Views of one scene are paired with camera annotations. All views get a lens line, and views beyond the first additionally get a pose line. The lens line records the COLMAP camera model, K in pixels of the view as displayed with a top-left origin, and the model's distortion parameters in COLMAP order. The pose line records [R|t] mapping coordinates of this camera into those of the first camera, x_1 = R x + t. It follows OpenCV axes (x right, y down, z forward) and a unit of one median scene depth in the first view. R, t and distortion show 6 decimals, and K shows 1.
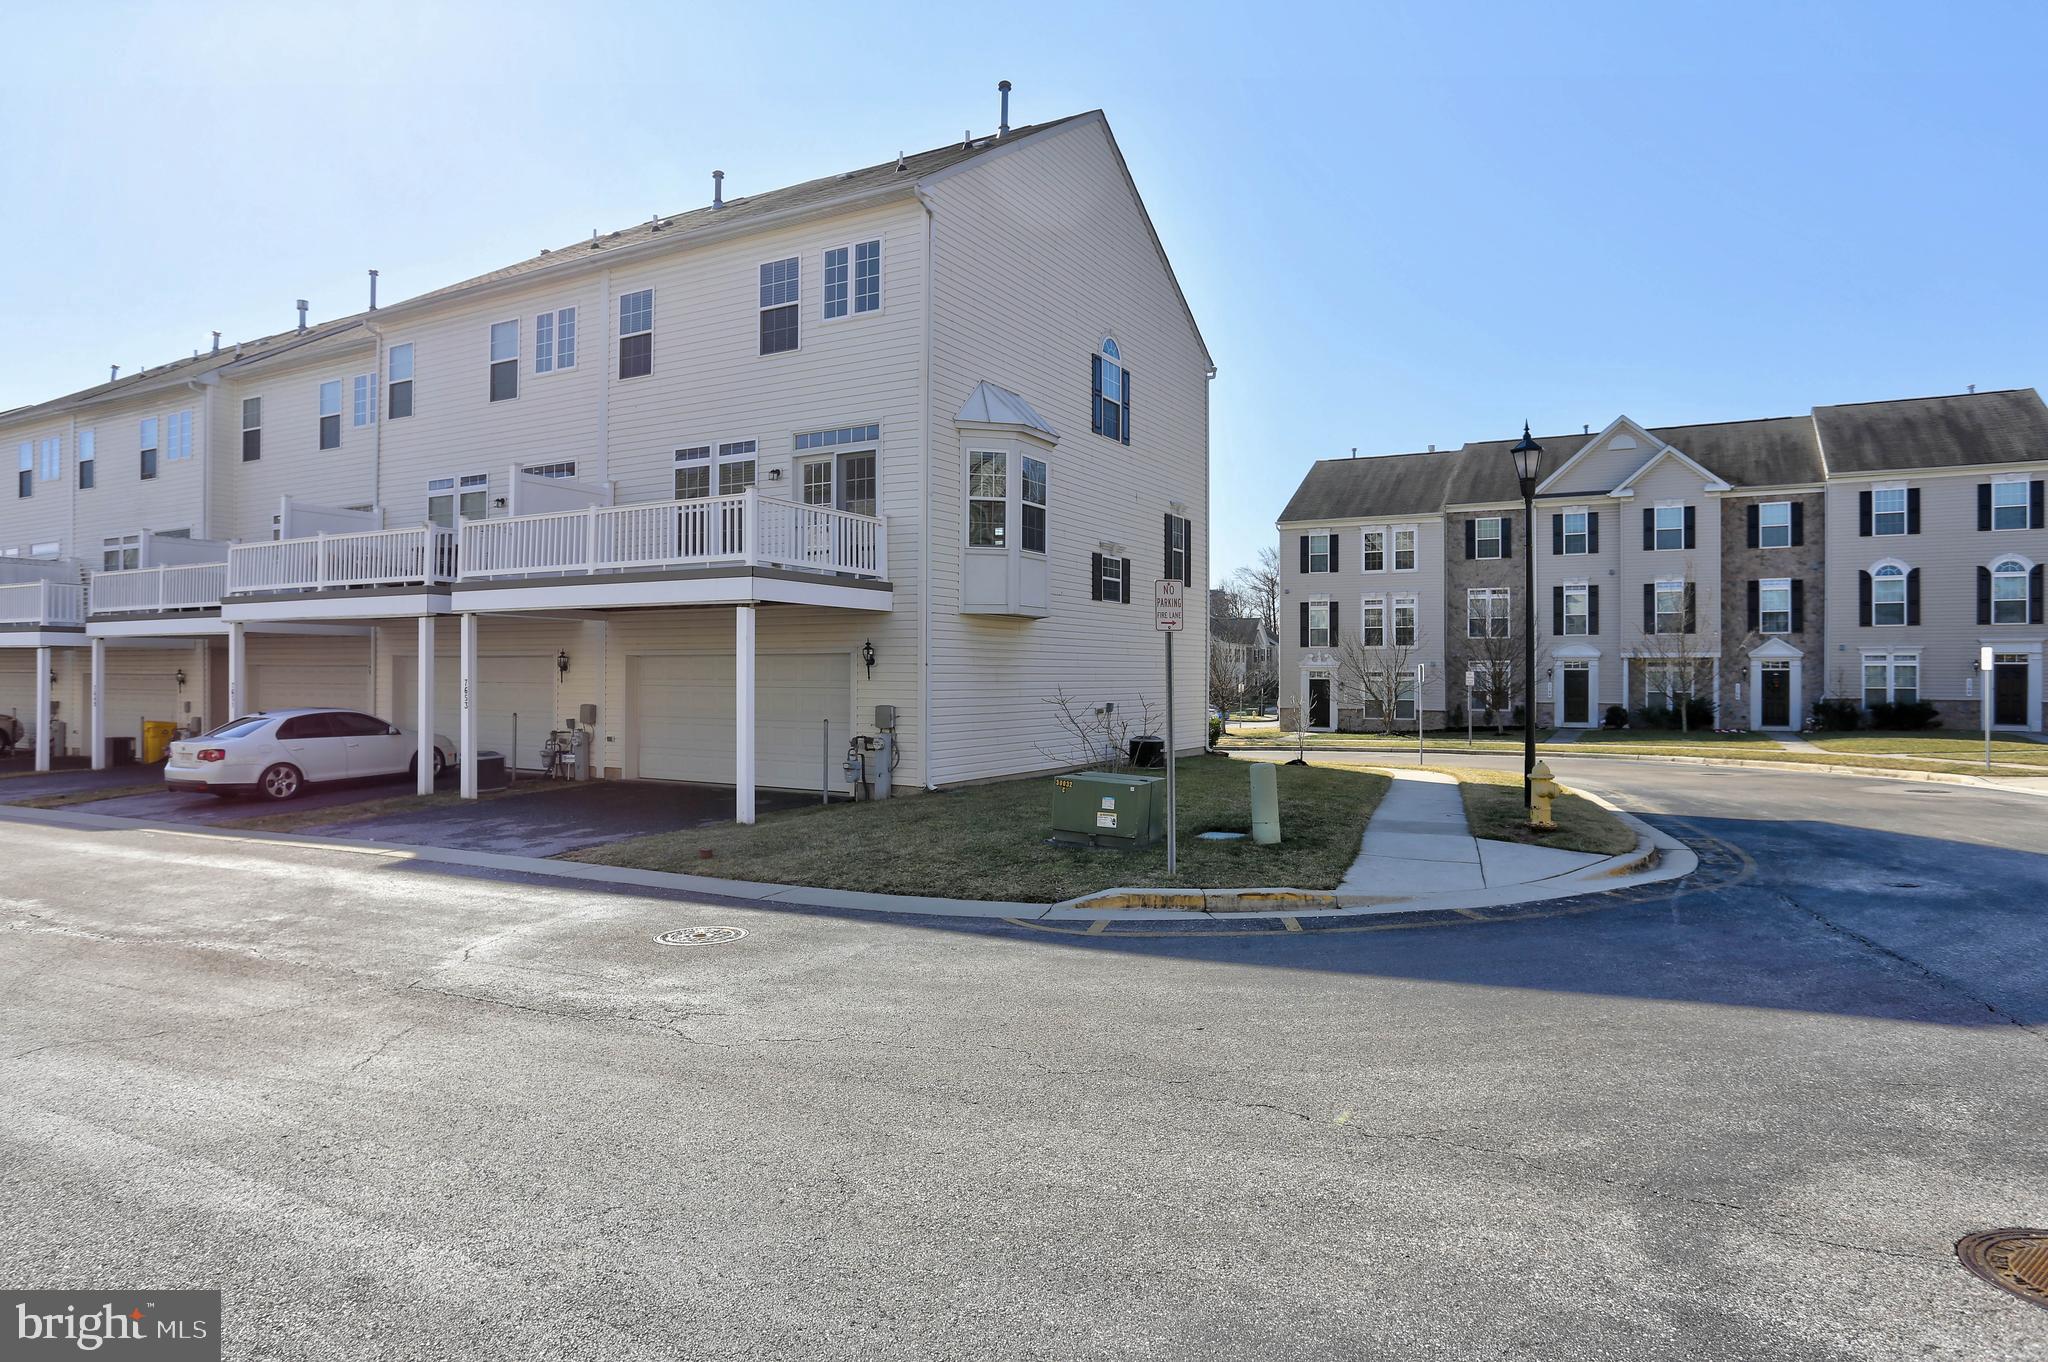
lens RADIAL K [[1239.8, 0, 1028.4], [0, 1239.8, 671.0], [0, 0, 1]] dist [-0.053841, 0.001409]
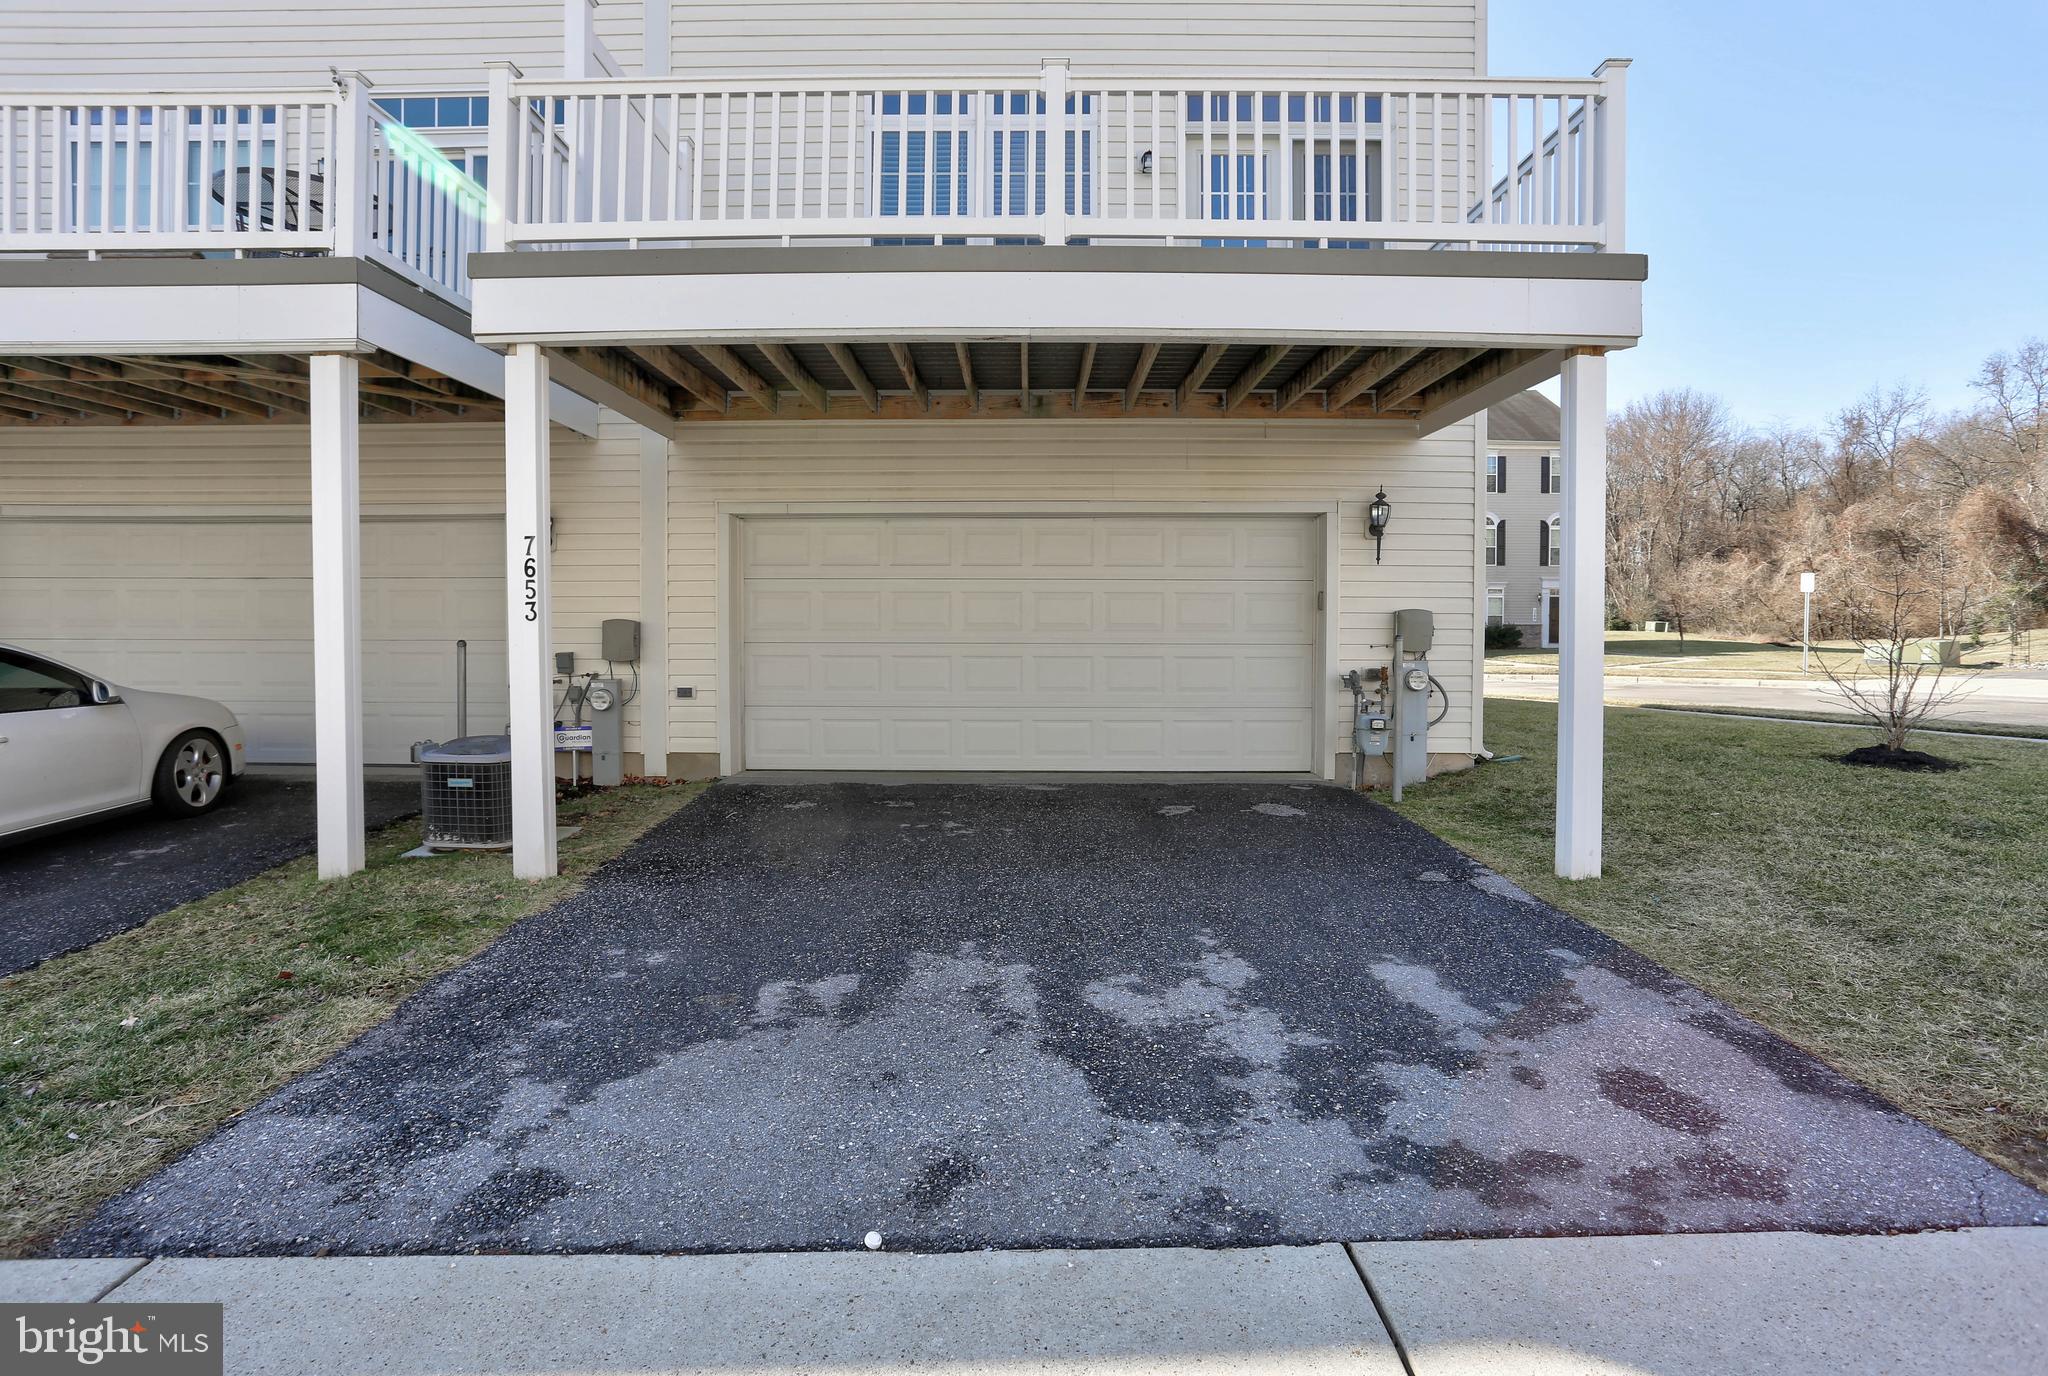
lens RADIAL K [[1016.7, 0, 981.4], [0, 1016.7, 674.8], [0, 0, 1]] dist [-0.068668, 0.026322]
pose [[0.865933, -0.029185, 0.499307, -0.416113], [0.000827, 0.998378, 0.056922, 0.025443], [-0.500159, -0.048878, 0.864553, 0.585014]]
